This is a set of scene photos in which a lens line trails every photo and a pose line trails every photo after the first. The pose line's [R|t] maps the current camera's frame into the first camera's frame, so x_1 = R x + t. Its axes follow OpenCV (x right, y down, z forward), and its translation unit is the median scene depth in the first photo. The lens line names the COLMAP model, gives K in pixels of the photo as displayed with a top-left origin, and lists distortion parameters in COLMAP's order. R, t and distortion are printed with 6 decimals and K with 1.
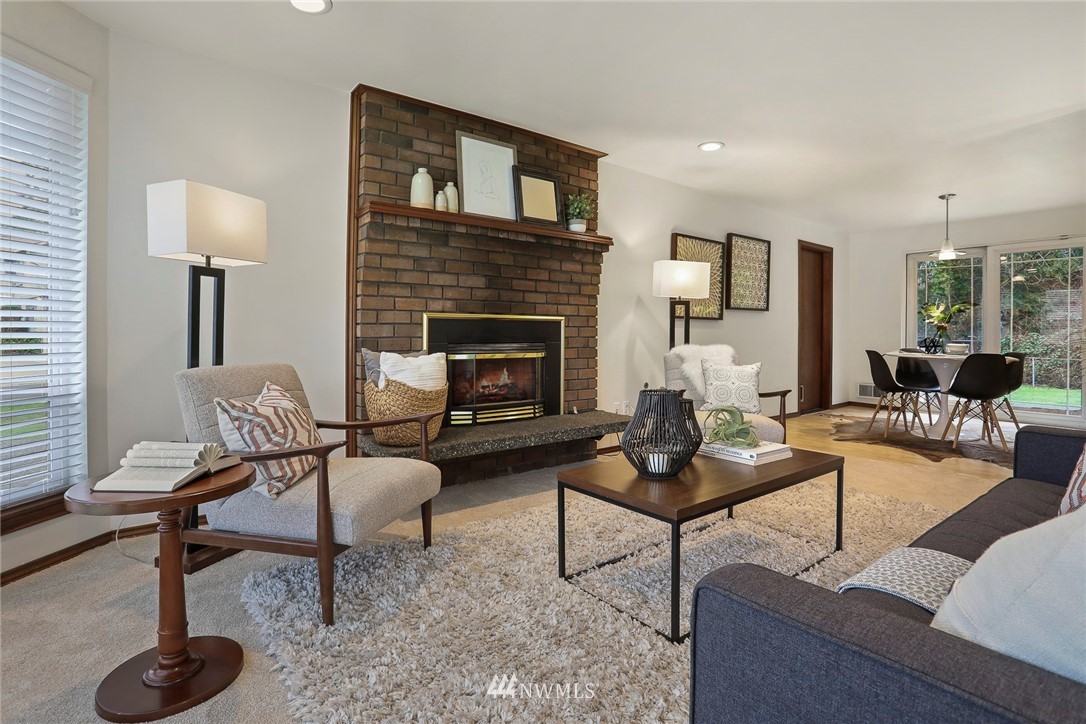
lens RADIAL K [[533.5, 0, 541.2], [0, 533.5, 355.4], [0, 0, 1]] dist [-0.064817, 0.036945]
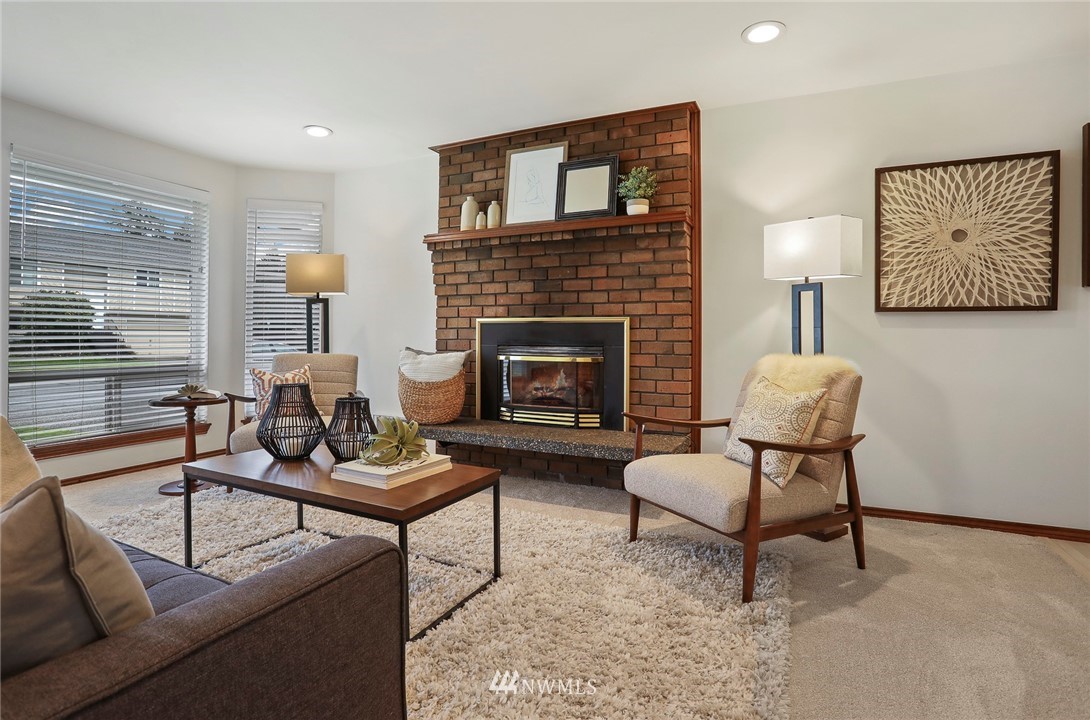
lens RADIAL K [[534.5, 0, 545.1], [0, 534.5, 339.1], [0, 0, 1]] dist [-0.035781, 0.000763]
pose [[0.466848, 0.009726, -0.884284, 0.796280], [-0.034592, 0.999375, -0.007271, -0.028560], [0.883661, 0.033984, 0.466893, 0.526880]]
